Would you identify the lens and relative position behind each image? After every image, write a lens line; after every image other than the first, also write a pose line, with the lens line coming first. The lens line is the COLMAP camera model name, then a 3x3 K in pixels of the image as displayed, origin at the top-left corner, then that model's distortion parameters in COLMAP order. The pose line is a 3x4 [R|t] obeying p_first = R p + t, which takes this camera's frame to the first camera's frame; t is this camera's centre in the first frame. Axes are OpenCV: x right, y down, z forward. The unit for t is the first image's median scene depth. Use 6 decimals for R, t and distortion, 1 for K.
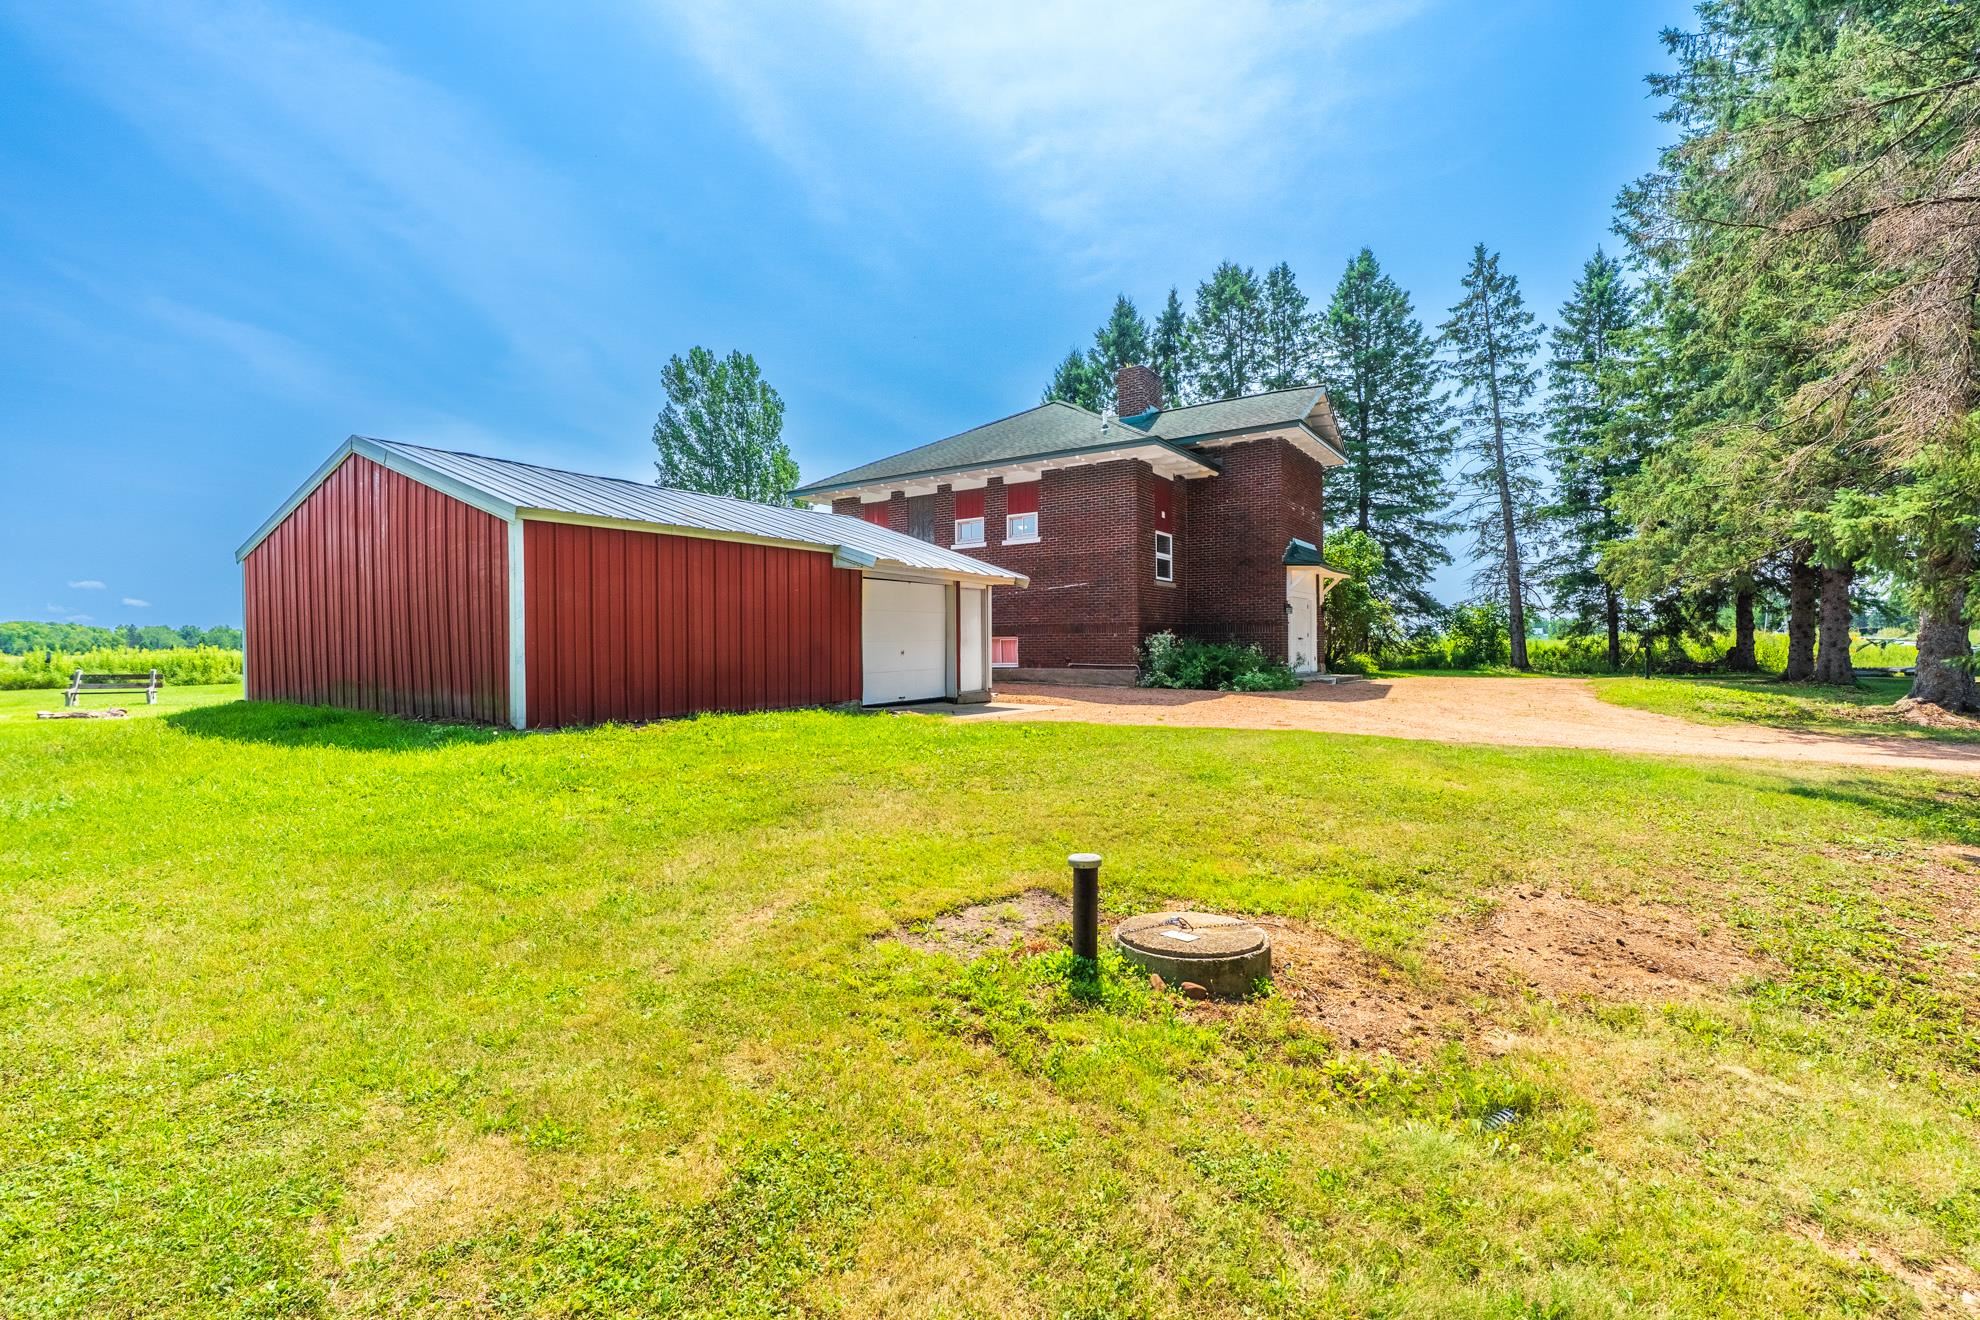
lens RADIAL K [[901.6, 0, 991.2], [0, 901.6, 646.5], [0, 0, 1]] dist [-0.006886, 0.002304]
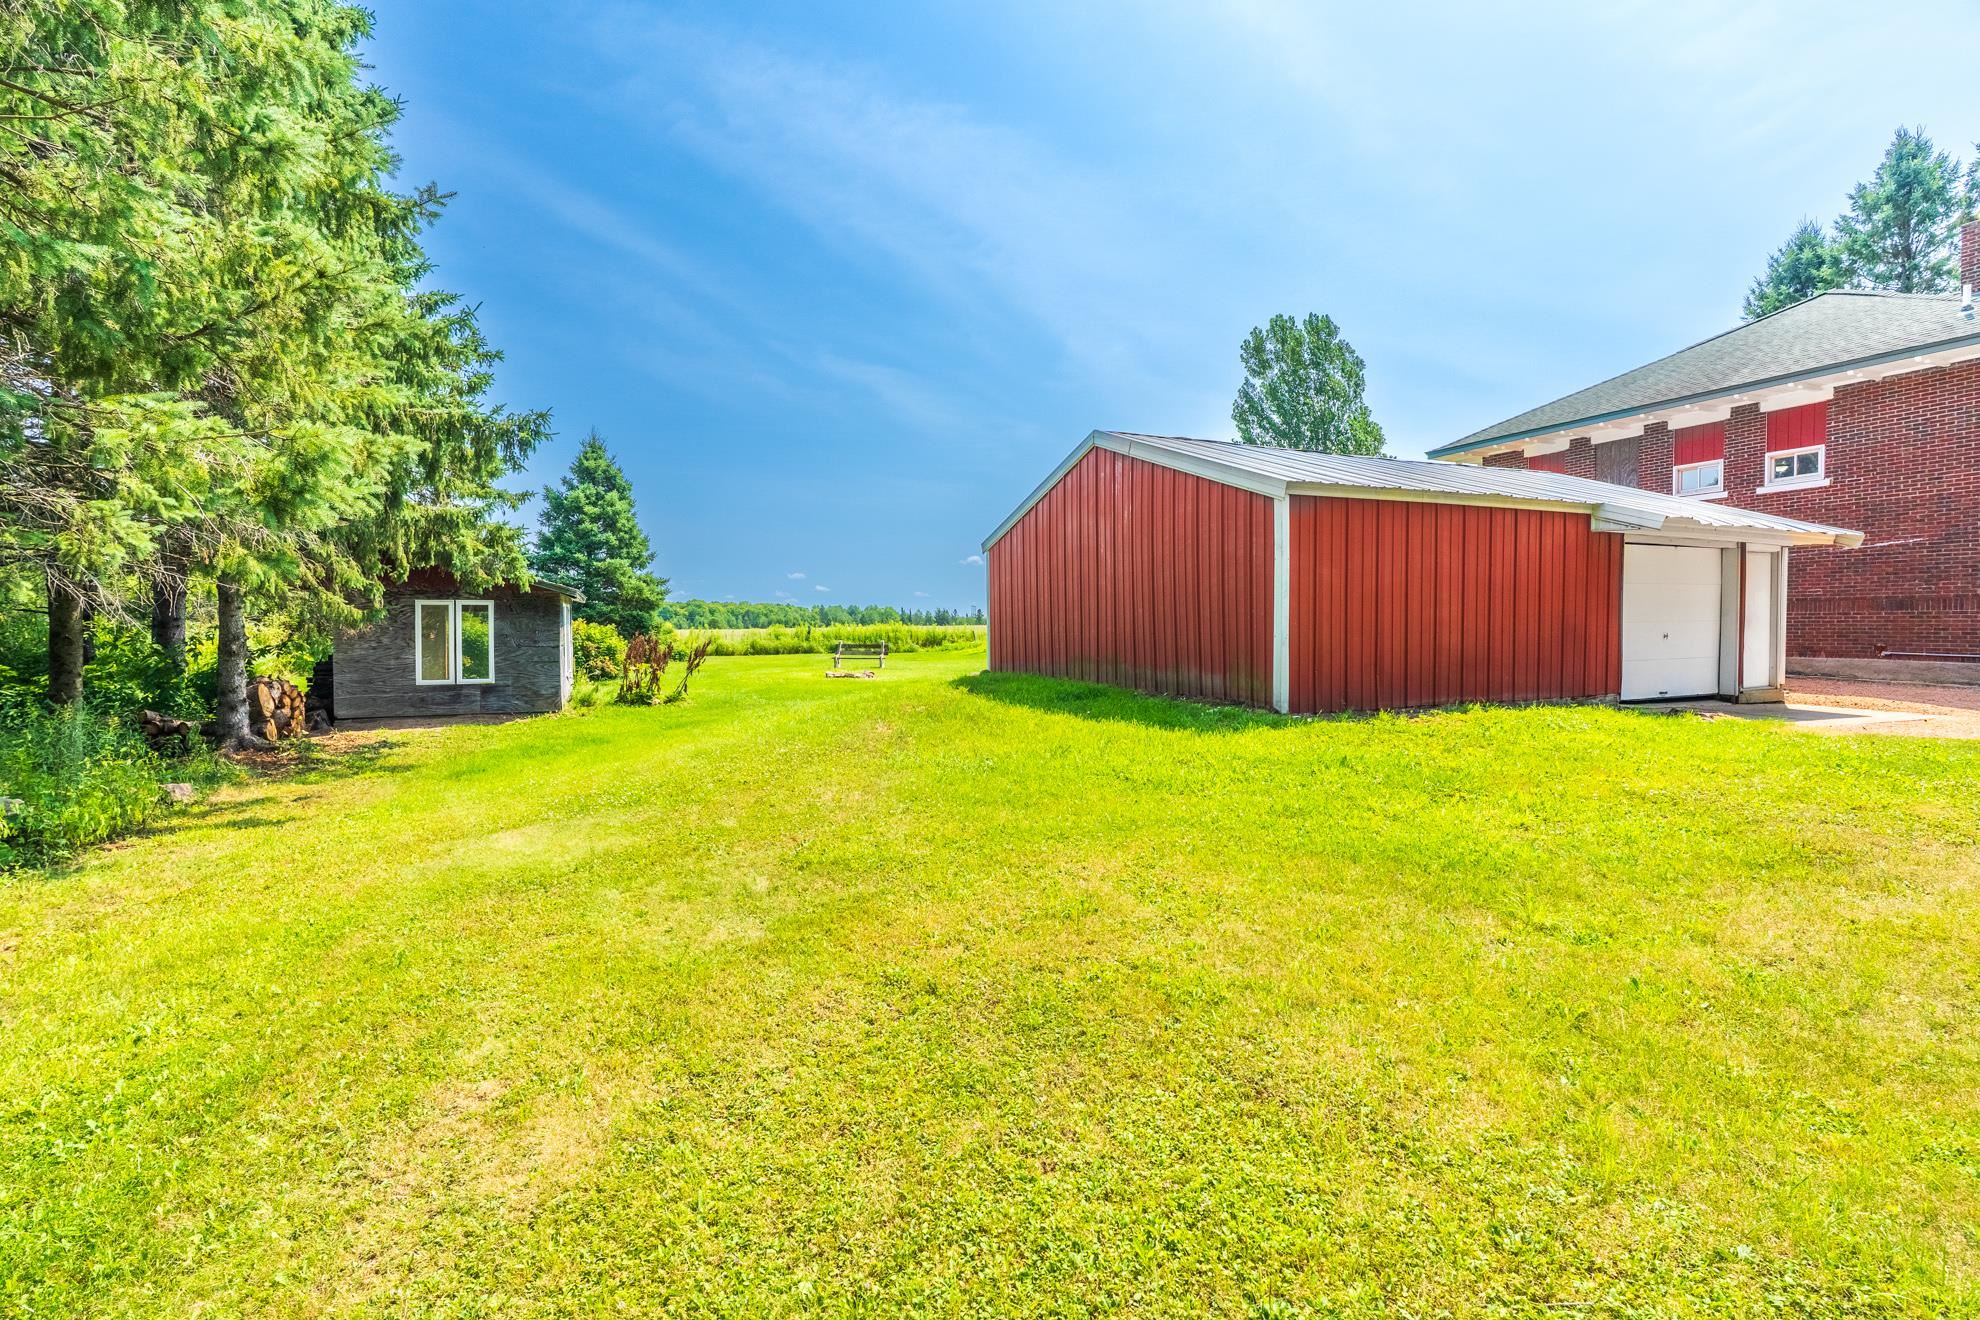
lens RADIAL K [[901.6, 0, 983.8], [0, 901.6, 660.3], [0, 0, 1]] dist [-0.006886, 0.002304]
pose [[0.834085, 0.026903, -0.550979, -0.145447], [-0.004108, 0.999085, 0.042564, -0.002680], [0.551620, -0.033238, 0.833433, 0.010045]]
